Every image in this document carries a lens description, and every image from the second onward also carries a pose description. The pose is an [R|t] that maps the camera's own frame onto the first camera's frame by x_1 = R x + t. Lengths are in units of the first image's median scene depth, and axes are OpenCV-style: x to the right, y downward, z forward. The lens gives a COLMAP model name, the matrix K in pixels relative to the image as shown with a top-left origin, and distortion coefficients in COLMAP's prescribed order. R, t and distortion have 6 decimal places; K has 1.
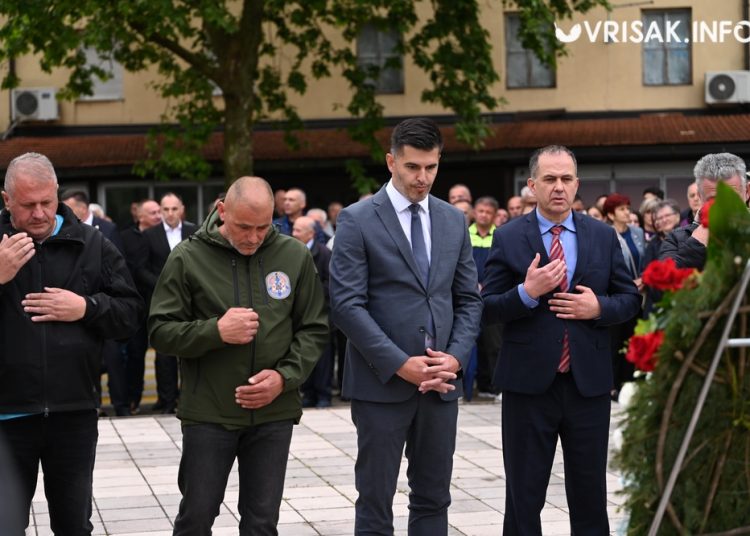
lens RADIAL K [[1630.9, 0, 382.8], [0, 1630.9, 266.3], [0, 0, 1]] dist [0.017838, -0.147098]
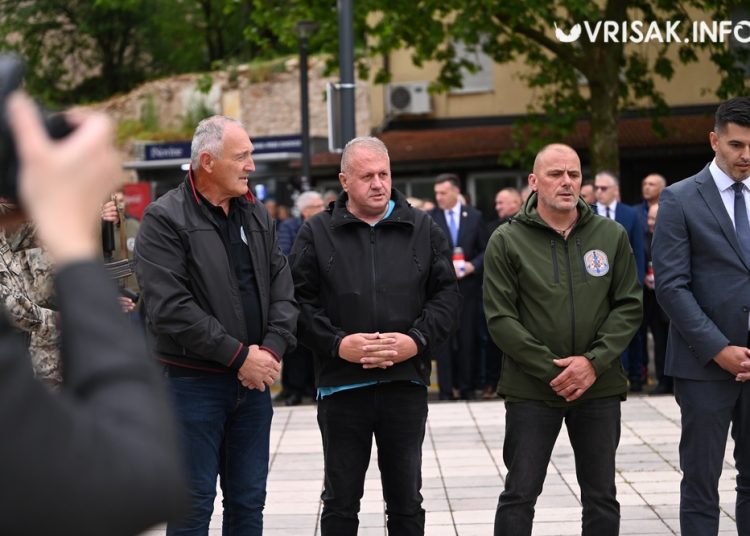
lens RADIAL K [[1630.9, 0, 382.8], [0, 1630.9, 266.3], [0, 0, 1]] dist [0.017838, -0.147098]
pose [[0.973060, -0.004661, -0.230504, 0.009068], [0.005900, 0.999972, 0.004686, 0.001657], [0.230475, -0.005920, 0.973060, -0.003116]]
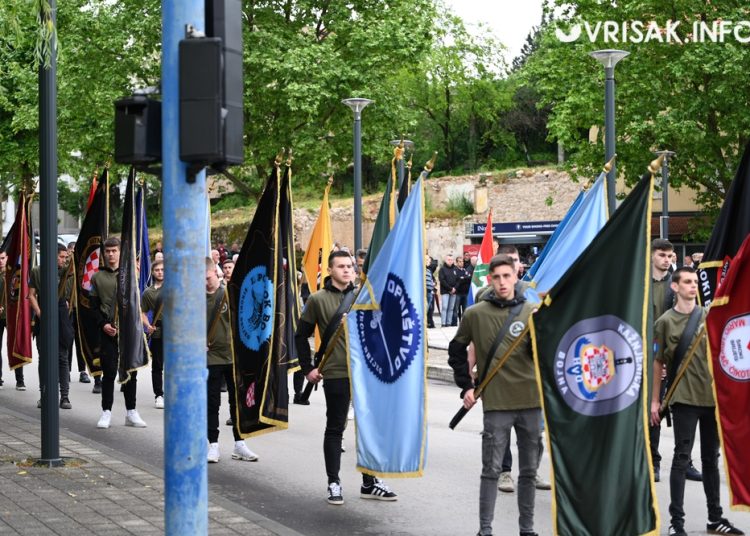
lens RADIAL K [[1630.9, 0, 382.8], [0, 1630.9, 266.3], [0, 0, 1]] dist [0.017838, -0.147098]
pose [[0.968939, 0.004203, -0.247264, -0.004631], [-0.011518, 0.999538, -0.028143, 0.041966], [0.247031, 0.030117, 0.968539, -1.147971]]
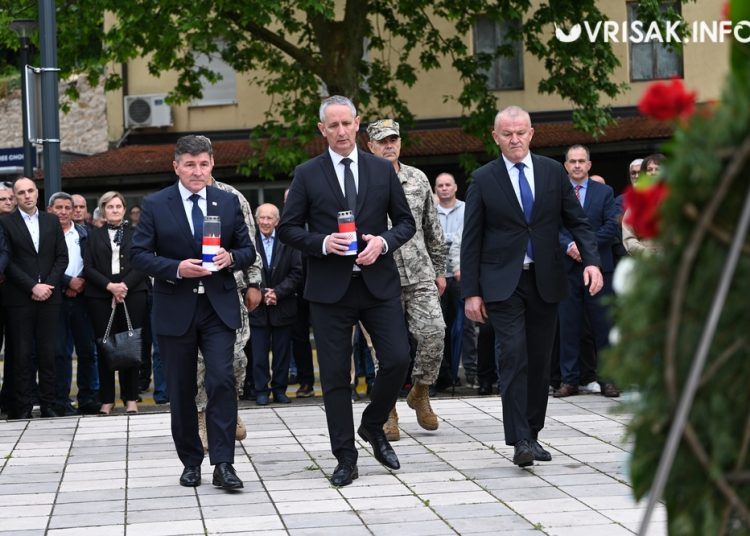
lens RADIAL K [[1630.9, 0, 382.8], [0, 1630.9, 266.3], [0, 0, 1]] dist [0.017838, -0.147098]
pose [[0.995891, -0.017527, -0.088846, 0.017070], [0.016322, 0.999765, -0.014267, 0.013239], [0.089076, 0.012758, 0.995943, 0.043790]]
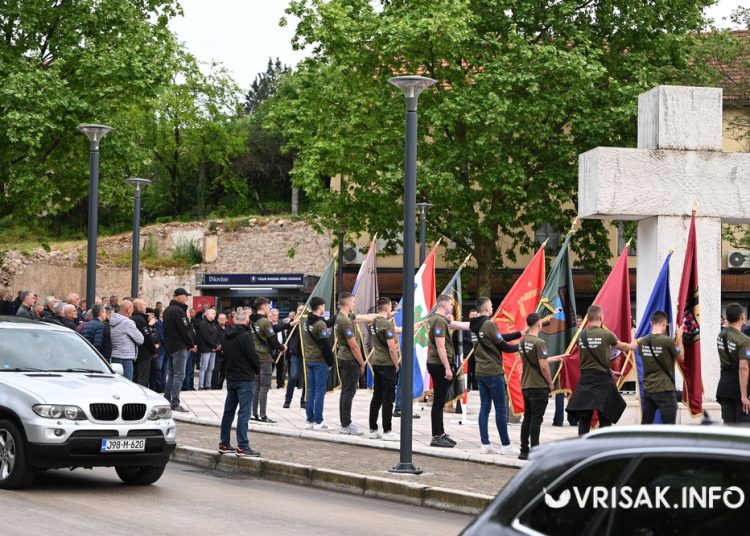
lens RADIAL K [[1630.9, 0, 382.8], [0, 1630.9, 266.3], [0, 0, 1]] dist [0.017838, -0.147098]
pose [[0.996773, 0.030681, -0.074183, -0.060431], [-0.035313, 0.997454, -0.061959, 0.029600], [0.072093, 0.064379, 0.995318, -0.998139]]
